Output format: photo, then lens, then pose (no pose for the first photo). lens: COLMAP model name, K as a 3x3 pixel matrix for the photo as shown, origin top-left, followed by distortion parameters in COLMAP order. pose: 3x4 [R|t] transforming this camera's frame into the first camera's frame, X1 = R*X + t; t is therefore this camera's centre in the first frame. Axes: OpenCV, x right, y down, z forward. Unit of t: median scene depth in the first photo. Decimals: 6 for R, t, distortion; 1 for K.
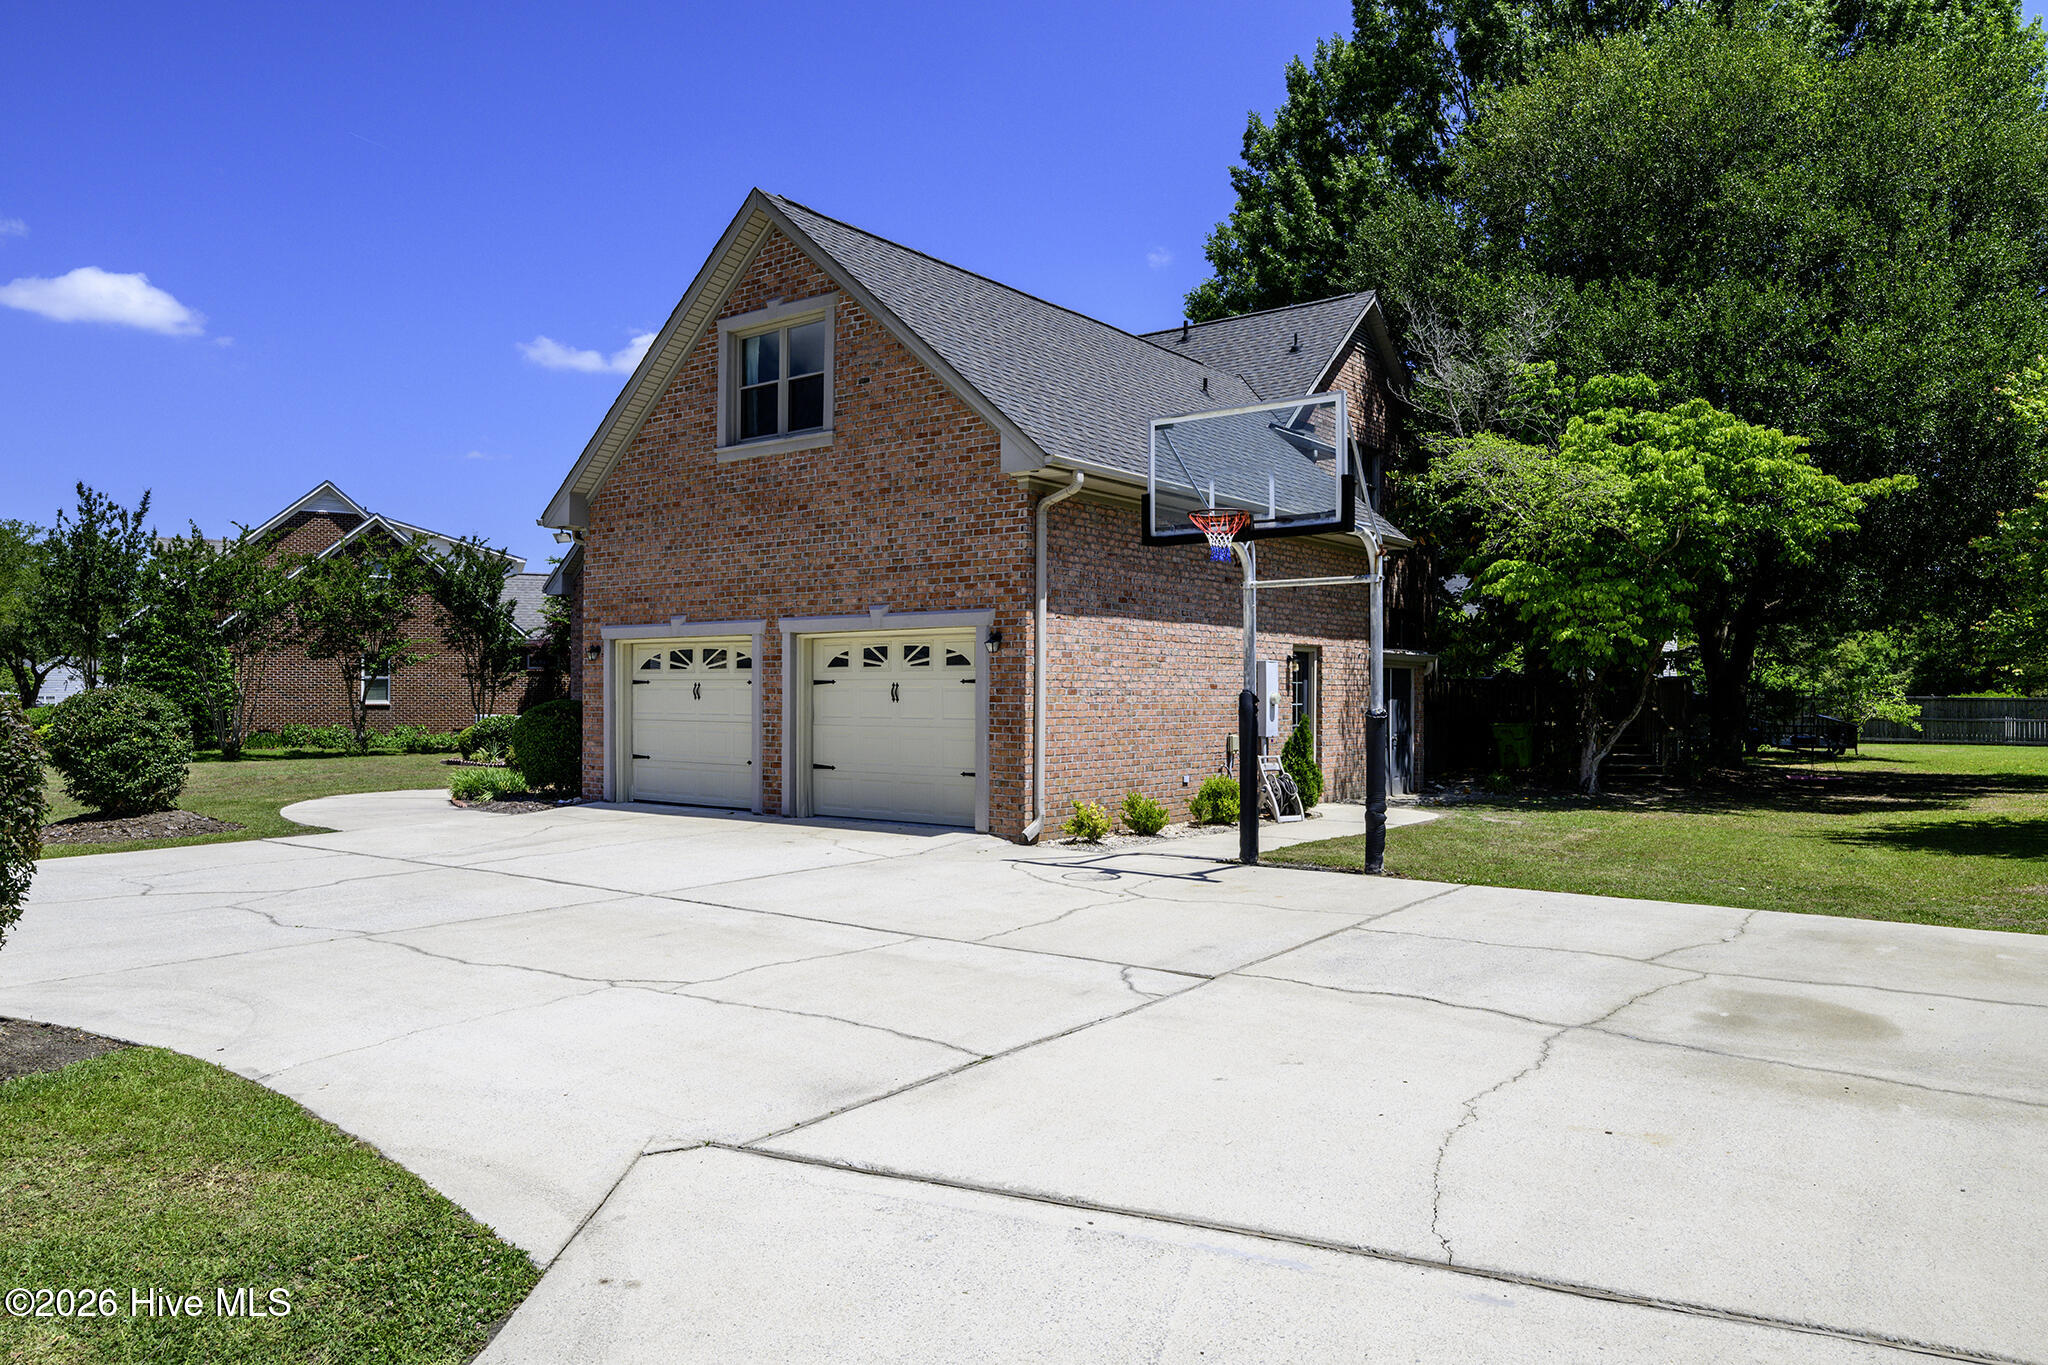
lens RADIAL K [[1373.9, 0, 1017.6], [0, 1373.9, 633.7], [0, 0, 1]] dist [-0.002162, -0.002131]
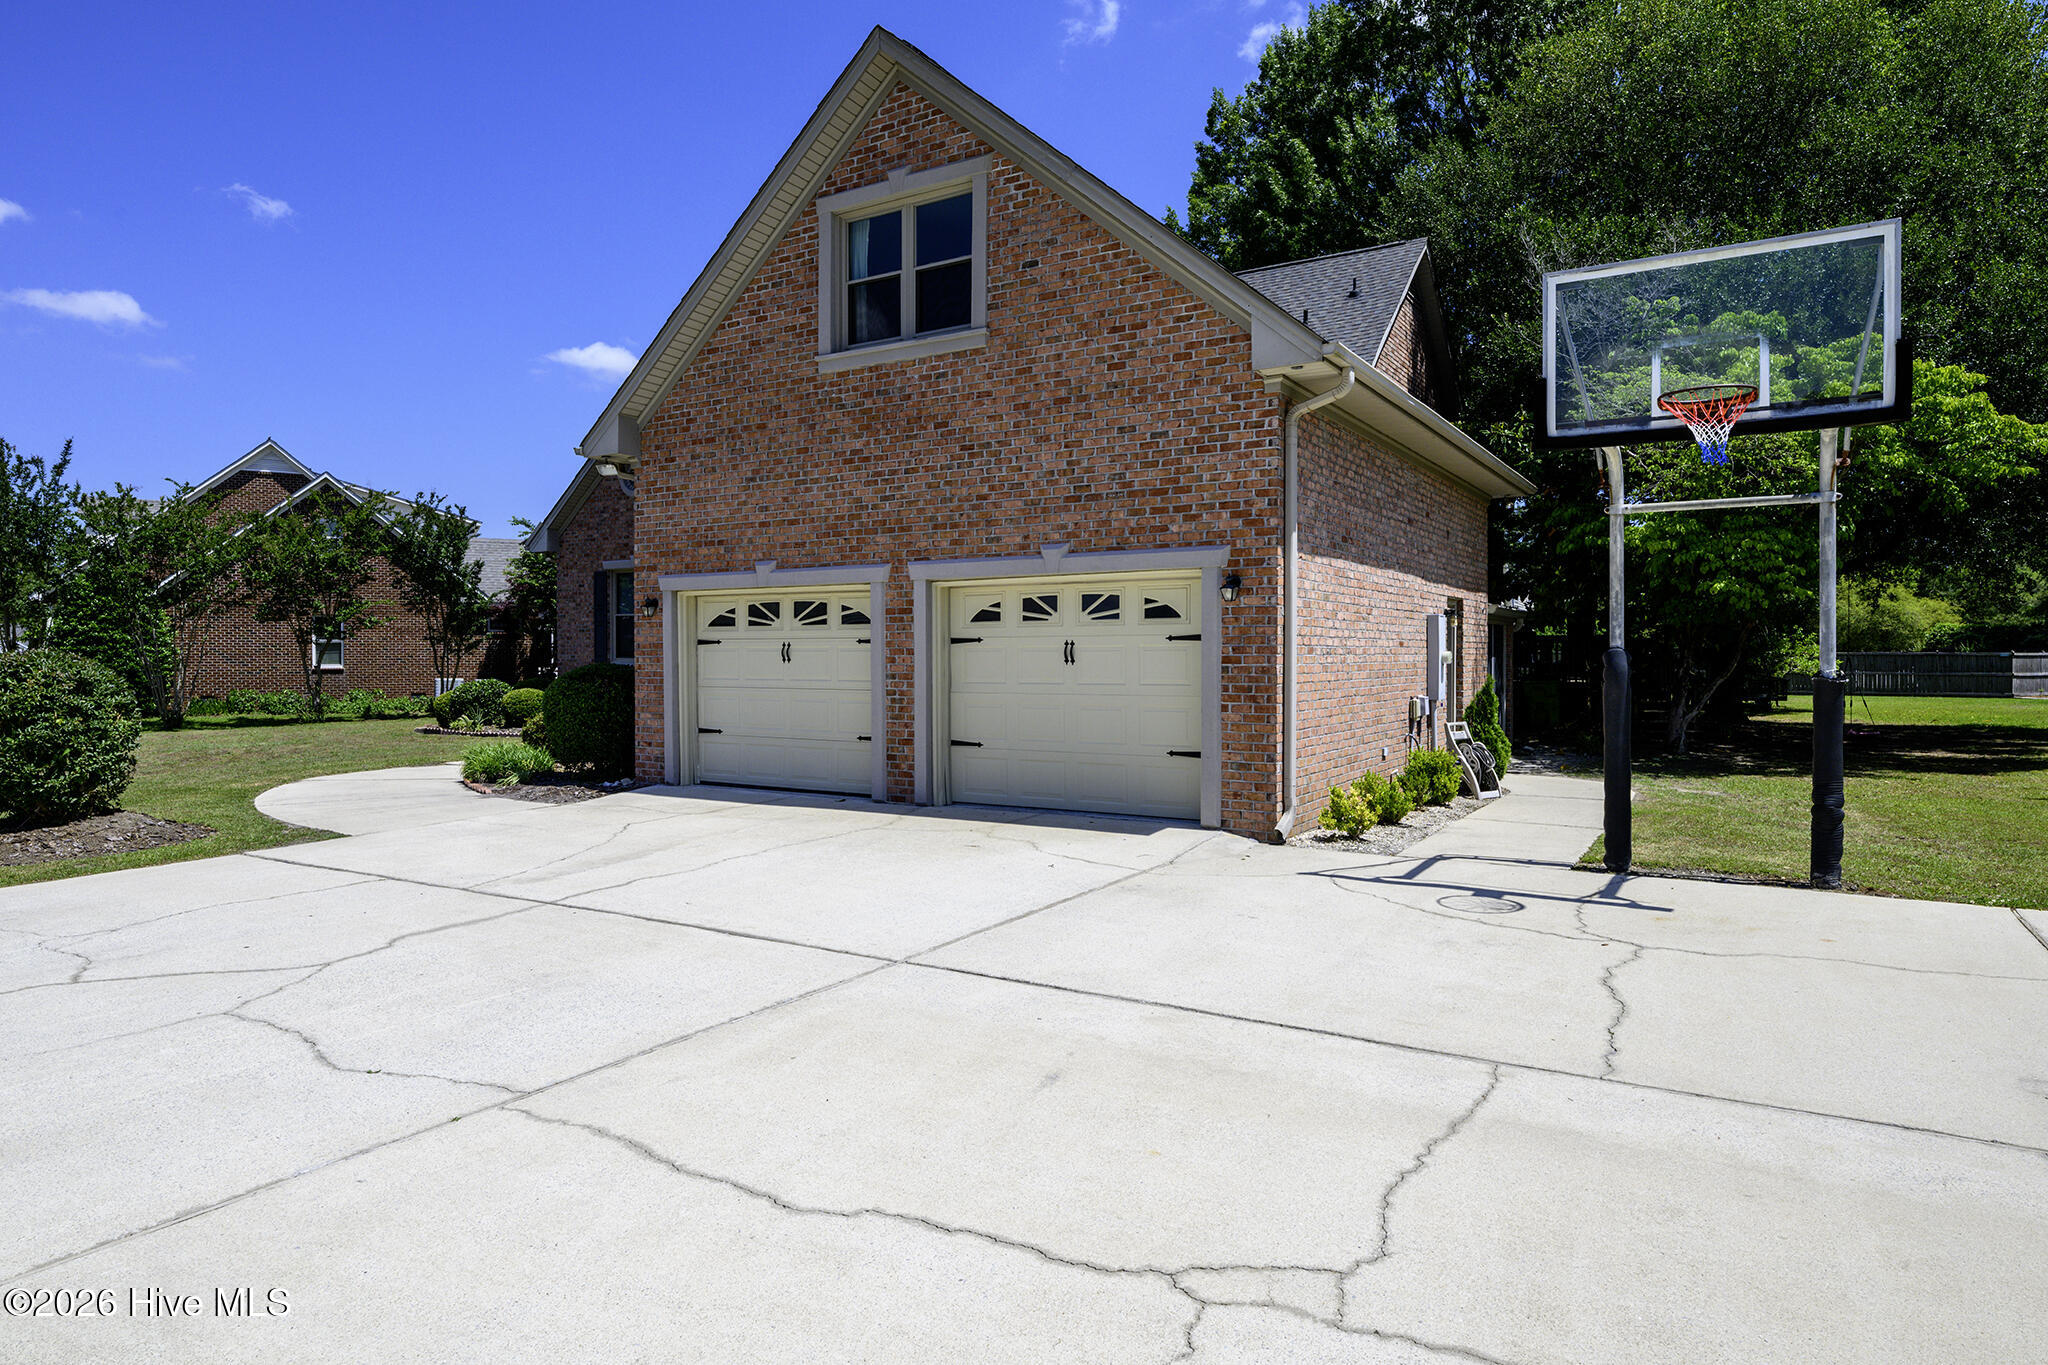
lens RADIAL K [[1198.5, 0, 1023.6], [0, 1198.5, 635.6], [0, 0, 1]] dist [-0.010257, 0.012240]
pose [[0.994364, -0.003886, 0.105949, -0.168786], [0.000909, 0.999604, 0.028130, 0.011462], [-0.106016, -0.027875, 0.993974, 0.265295]]
